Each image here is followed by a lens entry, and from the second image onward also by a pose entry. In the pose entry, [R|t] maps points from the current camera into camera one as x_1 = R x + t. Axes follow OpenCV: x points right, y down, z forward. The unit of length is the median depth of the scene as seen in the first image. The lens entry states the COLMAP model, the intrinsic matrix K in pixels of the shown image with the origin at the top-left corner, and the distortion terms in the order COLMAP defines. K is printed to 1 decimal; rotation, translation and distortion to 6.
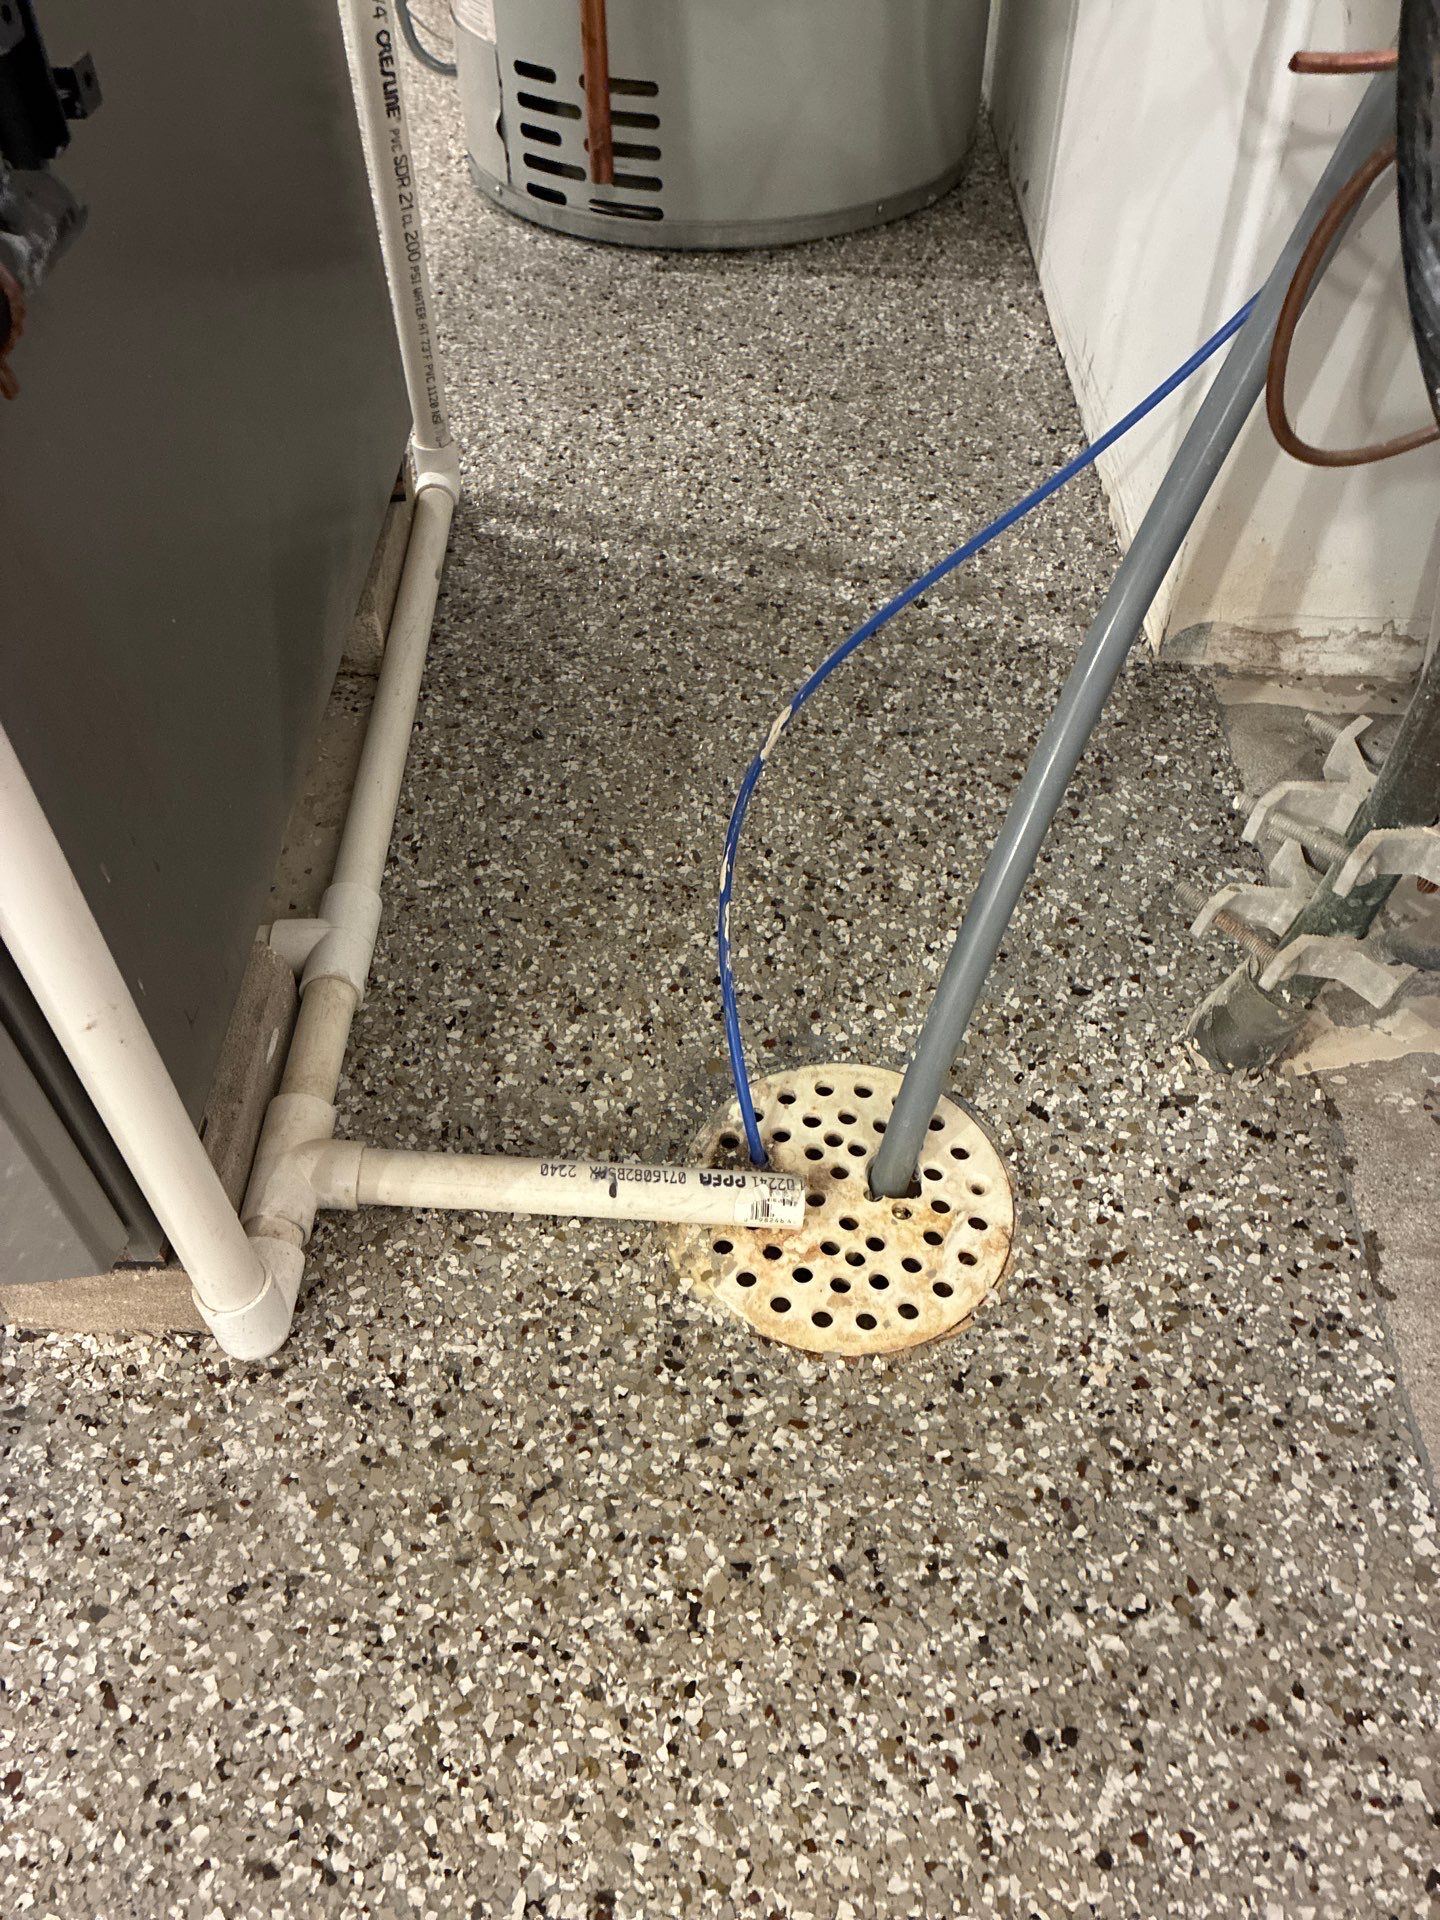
lens RADIAL K [[1479.2, 0, 722.9], [0, 1479.2, 952.7], [0, 0, 1]] dist [0.026965, -0.002873]
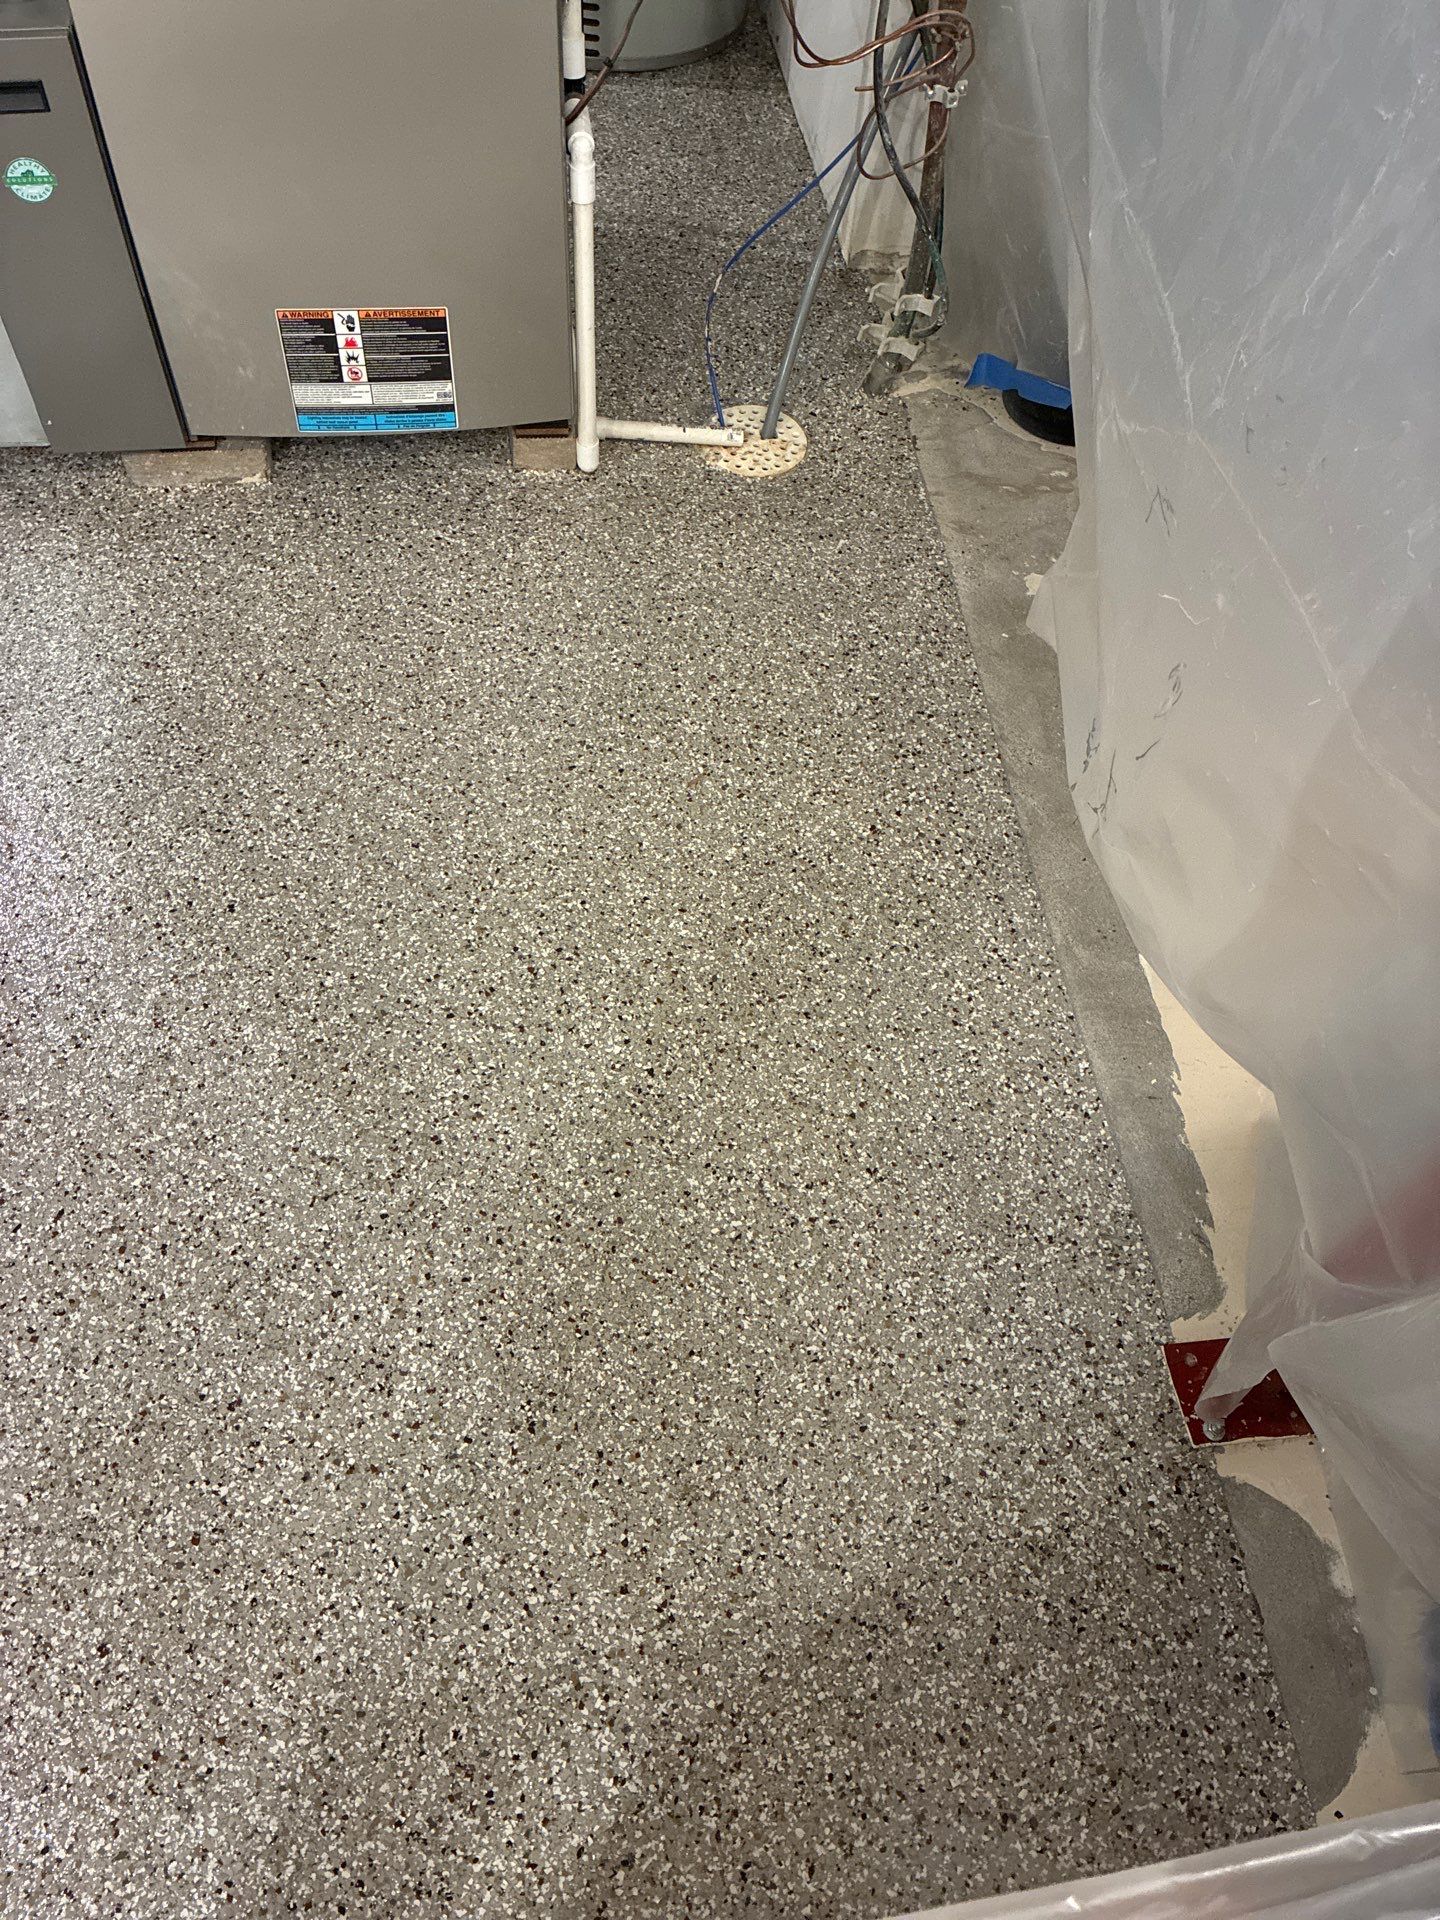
lens RADIAL K [[1479.2, 0, 723.1], [0, 1479.2, 965.7], [0, 0, 1]] dist [0.026965, -0.002873]
pose [[0.984209, -0.087746, 0.153728, -0.538698], [0.063232, 0.985466, 0.157663, 0.735551], [-0.165328, -0.145453, 0.975454, -2.113491]]
